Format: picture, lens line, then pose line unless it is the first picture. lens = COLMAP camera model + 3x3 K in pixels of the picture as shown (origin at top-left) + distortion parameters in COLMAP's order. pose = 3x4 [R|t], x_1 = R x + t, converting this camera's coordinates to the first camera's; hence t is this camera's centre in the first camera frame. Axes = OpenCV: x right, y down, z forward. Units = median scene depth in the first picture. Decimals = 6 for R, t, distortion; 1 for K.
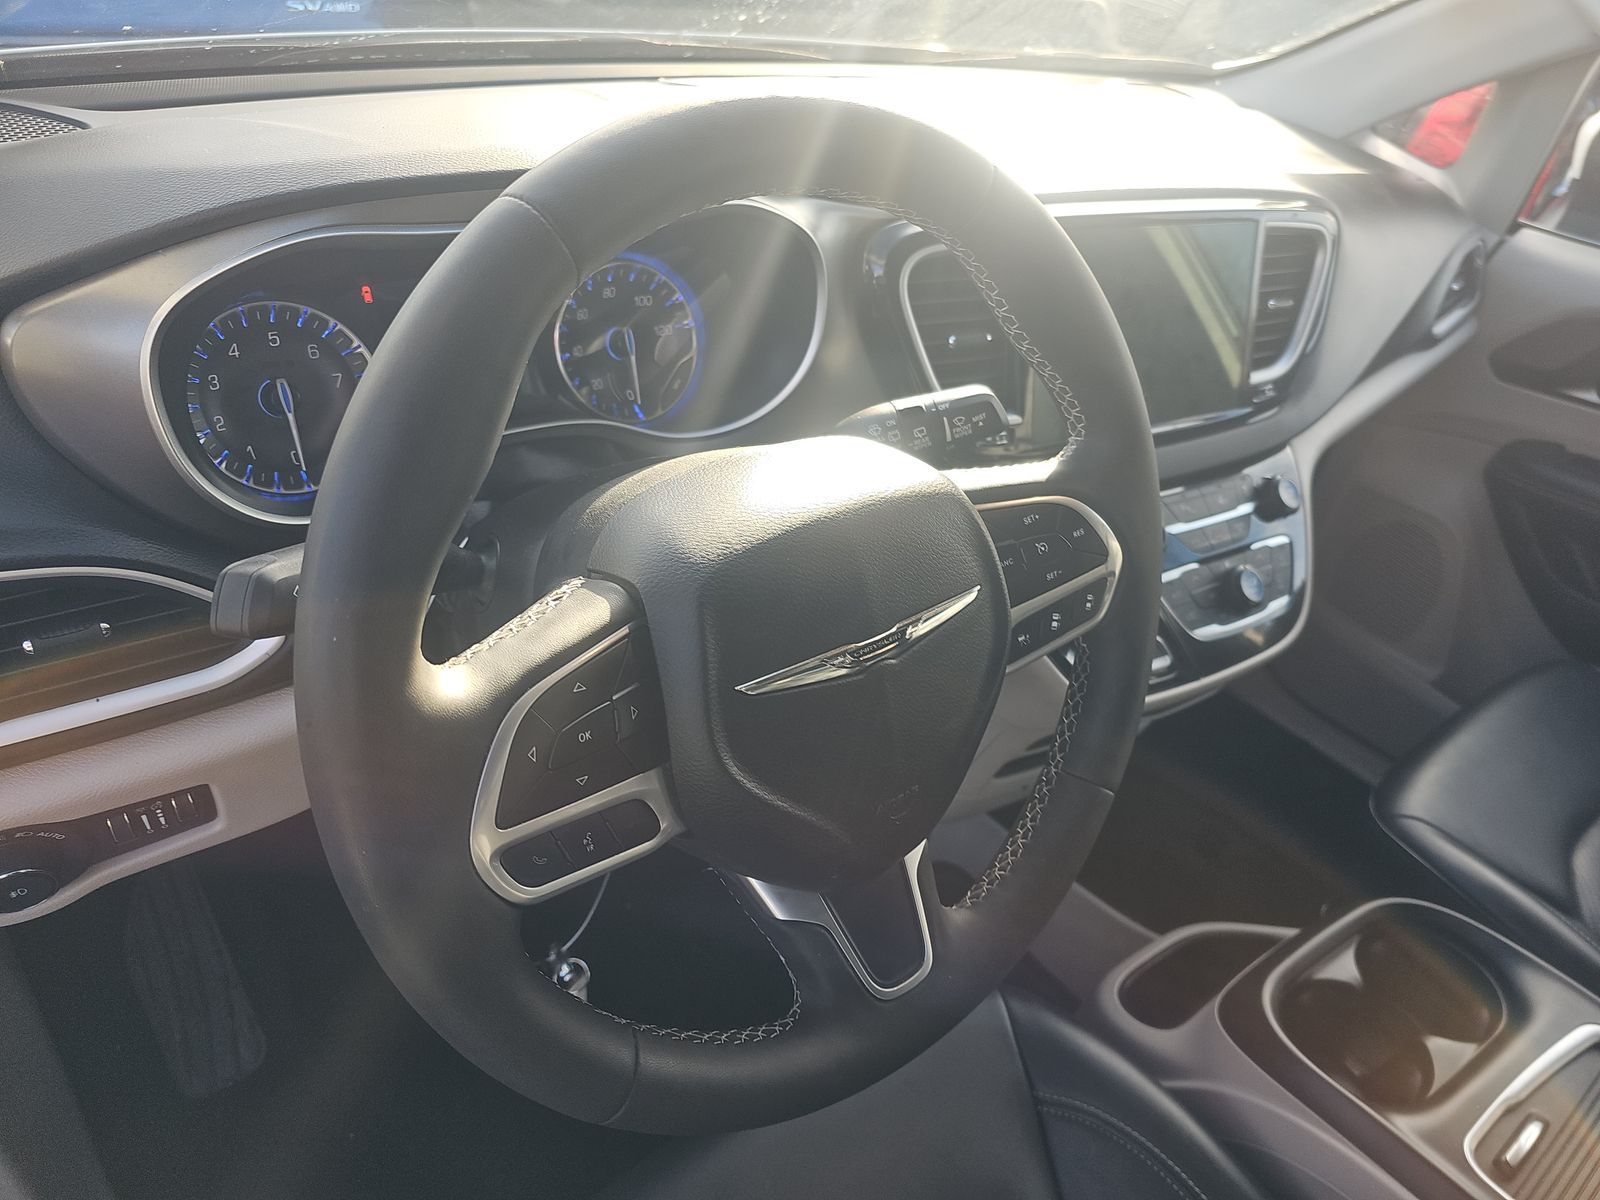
lens RADIAL K [[1083.1, 0, 803.7], [0, 1083.1, 611.0], [0, 0, 1]] dist [0.037533, -0.035220]
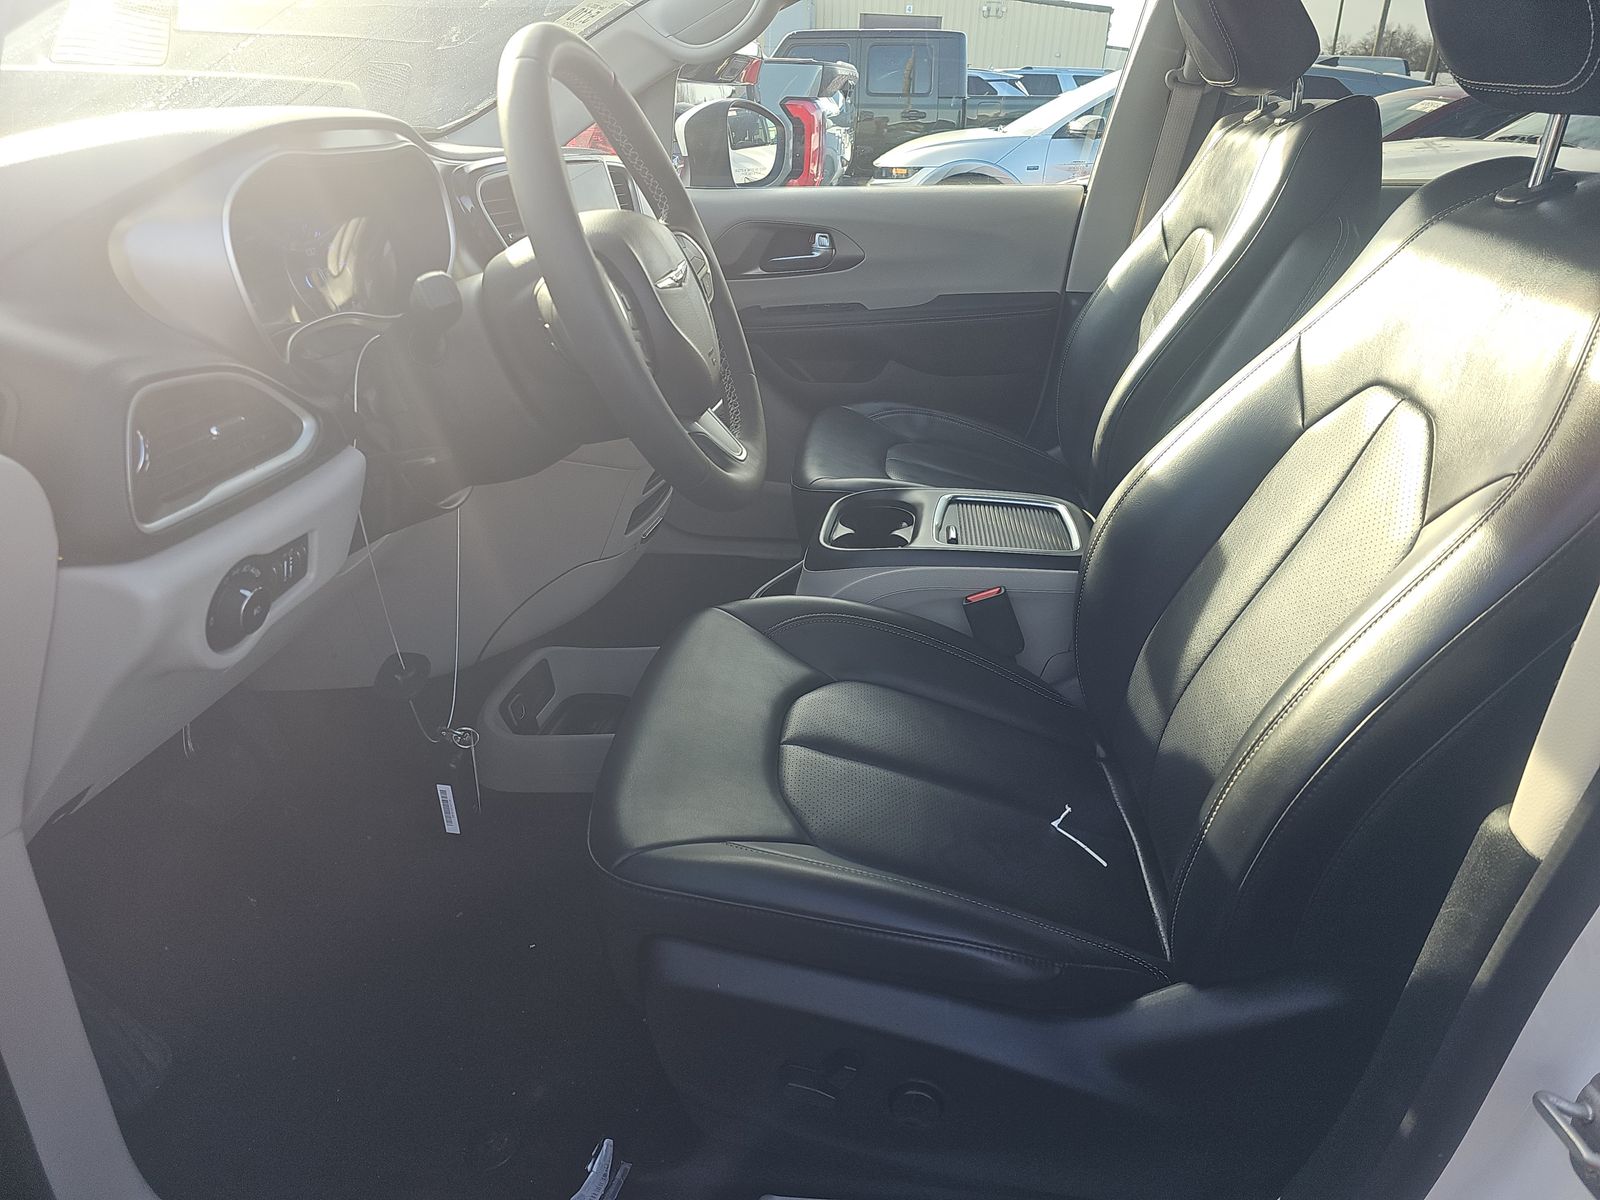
lens RADIAL K [[1083.1, 0, 803.7], [0, 1083.1, 611.0], [0, 0, 1]] dist [0.037533, -0.035220]
pose [[0.687262, -0.394861, 0.609718, -0.776587], [0.462821, 0.884958, 0.051428, 0.365544], [-0.559882, 0.246846, 0.790948, -0.383198]]
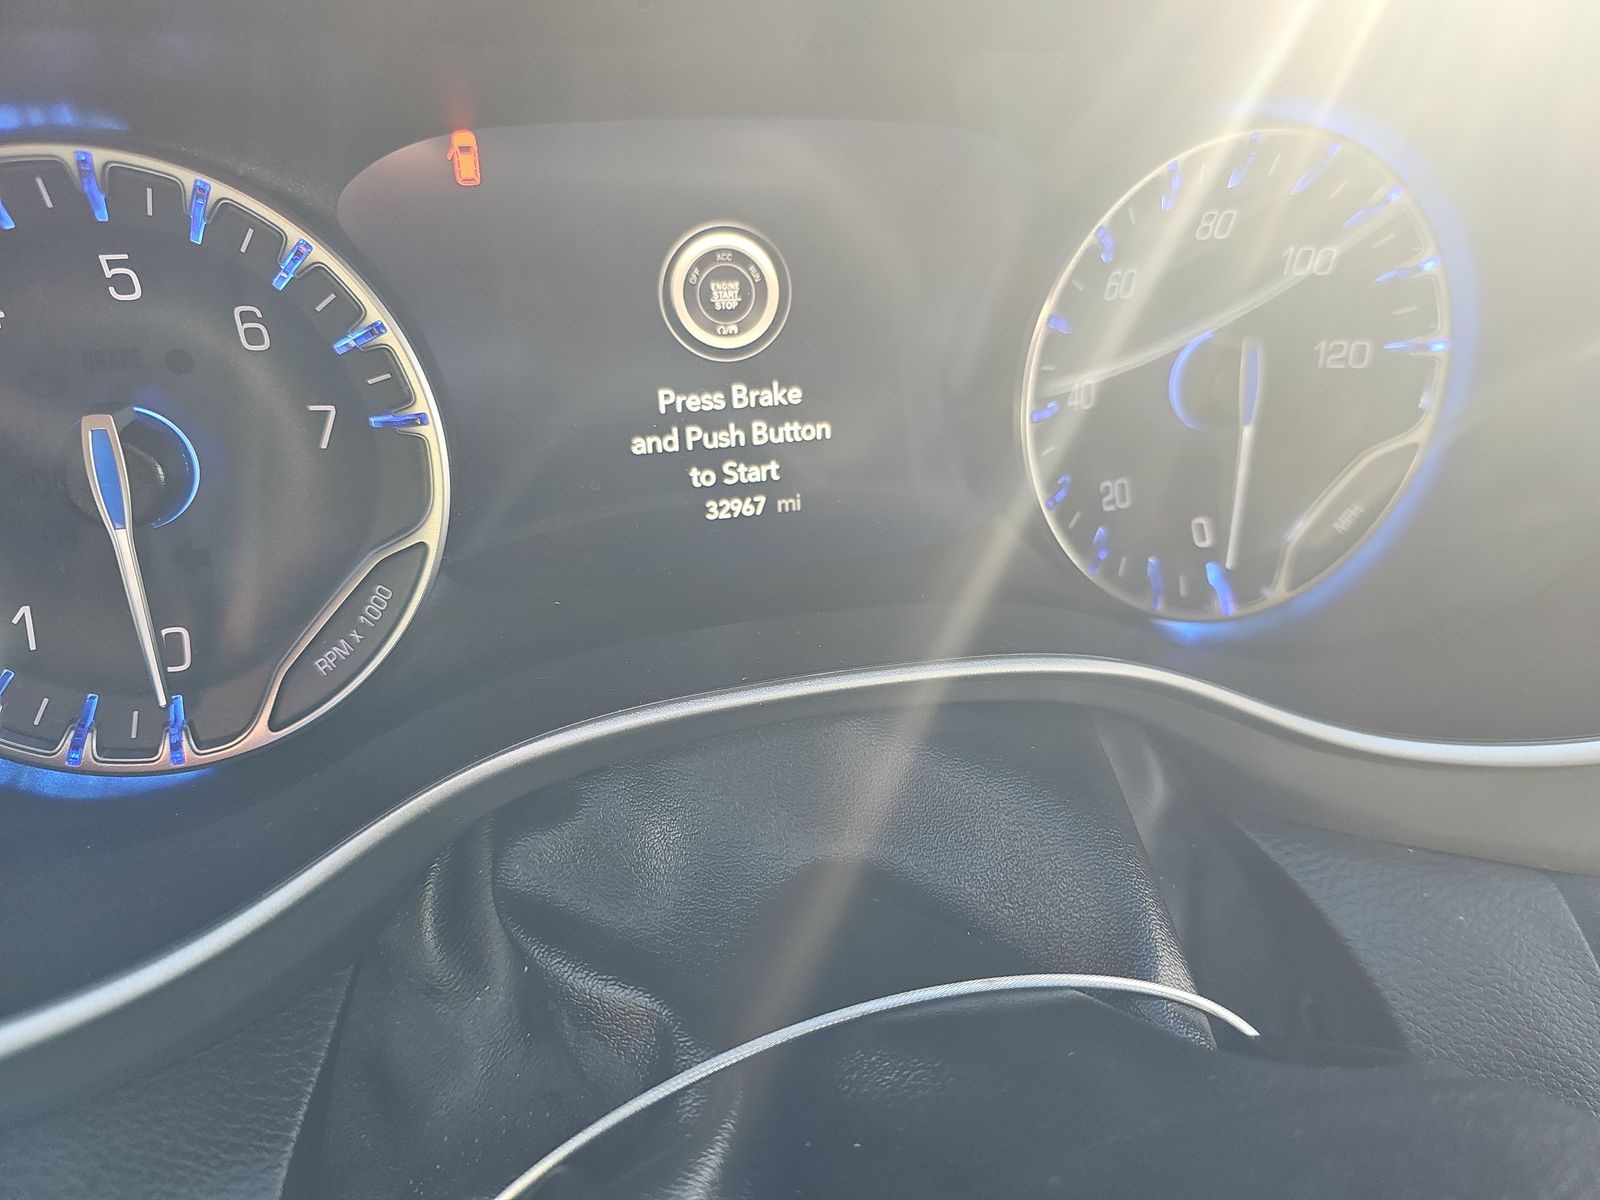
lens RADIAL K [[1080.5, 0, 811.3], [0, 1080.5, 603.8], [0, 0, 1]] dist [0.072626, -0.070792]
pose [[0.922728, 0.193226, -0.333521, -0.159708], [-0.179990, 0.981142, 0.070461, -0.183933], [0.340847, -0.004986, 0.940106, 0.660797]]
